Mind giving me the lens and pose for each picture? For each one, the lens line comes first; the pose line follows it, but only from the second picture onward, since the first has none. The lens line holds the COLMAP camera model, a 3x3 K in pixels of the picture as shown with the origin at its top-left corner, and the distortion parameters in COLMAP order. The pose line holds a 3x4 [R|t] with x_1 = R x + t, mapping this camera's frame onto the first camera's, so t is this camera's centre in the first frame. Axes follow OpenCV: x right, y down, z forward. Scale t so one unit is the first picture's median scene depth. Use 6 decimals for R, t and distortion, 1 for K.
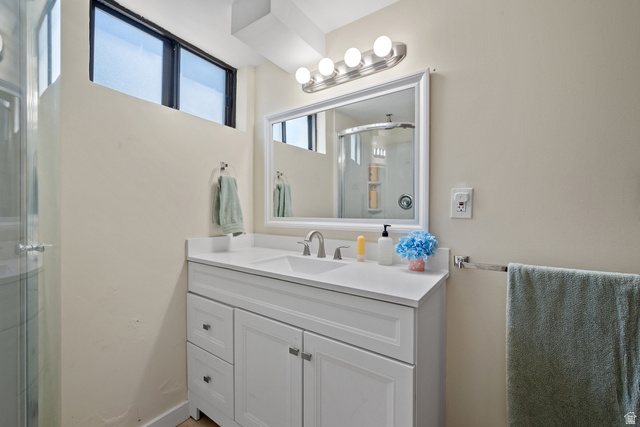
lens RADIAL K [[271.4, 0, 320.6], [0, 271.4, 212.8], [0, 0, 1]] dist [0.001072, 0.000080]
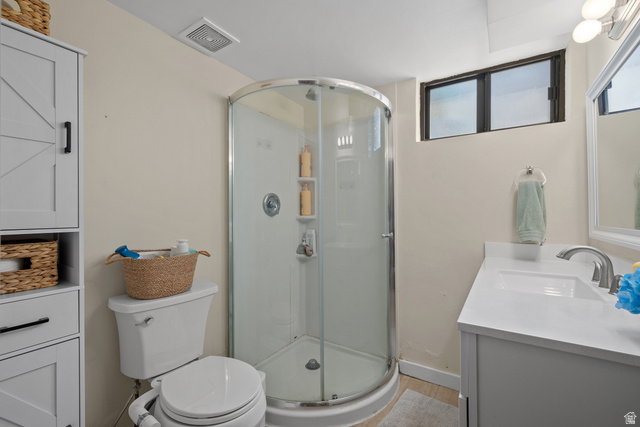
lens RADIAL K [[271.4, 0, 321.4], [0, 271.4, 215.3], [0, 0, 1]] dist [0.001072, 0.000080]
pose [[0.016891, -0.009715, -0.999810, 0.604133], [-0.004070, 0.999944, -0.009785, -0.001377], [0.999849, 0.004234, 0.016850, 0.274254]]
